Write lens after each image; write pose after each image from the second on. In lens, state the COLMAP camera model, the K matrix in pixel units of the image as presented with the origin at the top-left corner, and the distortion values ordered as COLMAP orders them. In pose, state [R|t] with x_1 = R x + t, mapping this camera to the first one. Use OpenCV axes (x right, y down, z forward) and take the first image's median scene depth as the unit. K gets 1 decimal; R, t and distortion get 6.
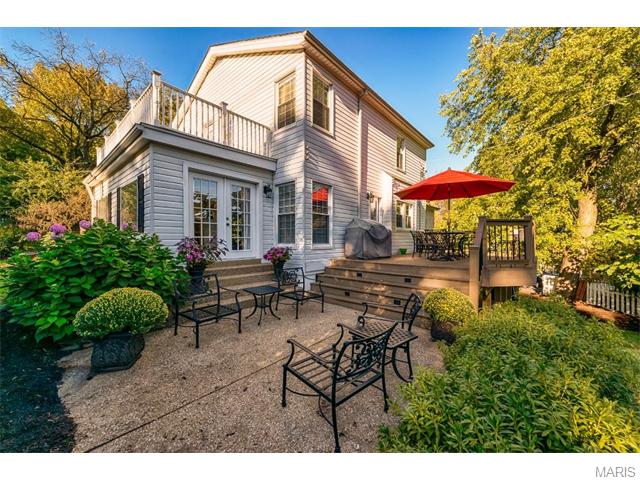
lens RADIAL K [[248.4, 0, 318.9], [0, 248.4, 237.3], [0, 0, 1]] dist [-0.001553, 0.000042]
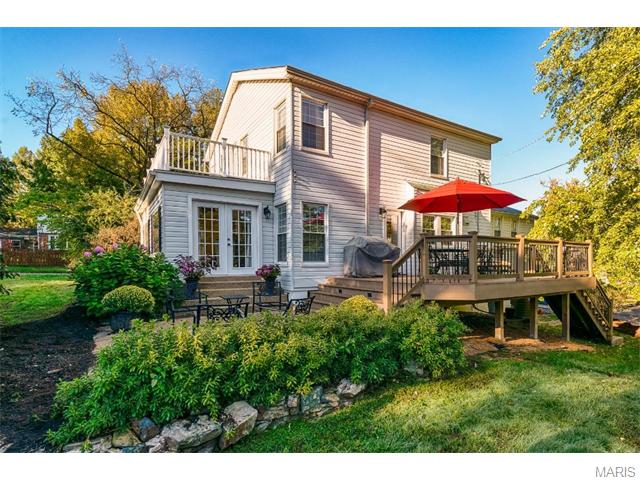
lens RADIAL K [[324.9, 0, 327.3], [0, 324.9, 262.9], [0, 0, 1]] dist [-0.000983, -0.000261]
pose [[0.963597, -0.002101, -0.267351, 0.406419], [0.004856, 0.999942, 0.009641, 0.017283], [0.267315, -0.010588, 0.963551, -0.273486]]
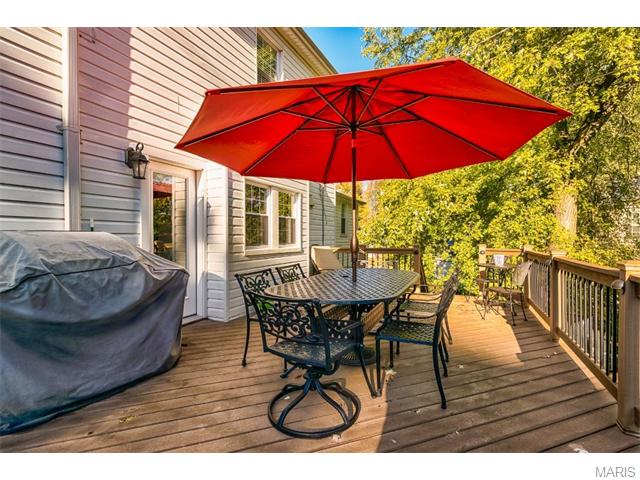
lens RADIAL K [[324.9, 0, 322.0], [0, 324.9, 238.0], [0, 0, 1]] dist [-0.000983, -0.000261]
pose [[0.956647, -0.007039, 0.291166, 0.385440], [0.007348, 0.999973, 0.000033, -0.076143], [-0.291158, 0.002108, 0.956673, 0.651611]]
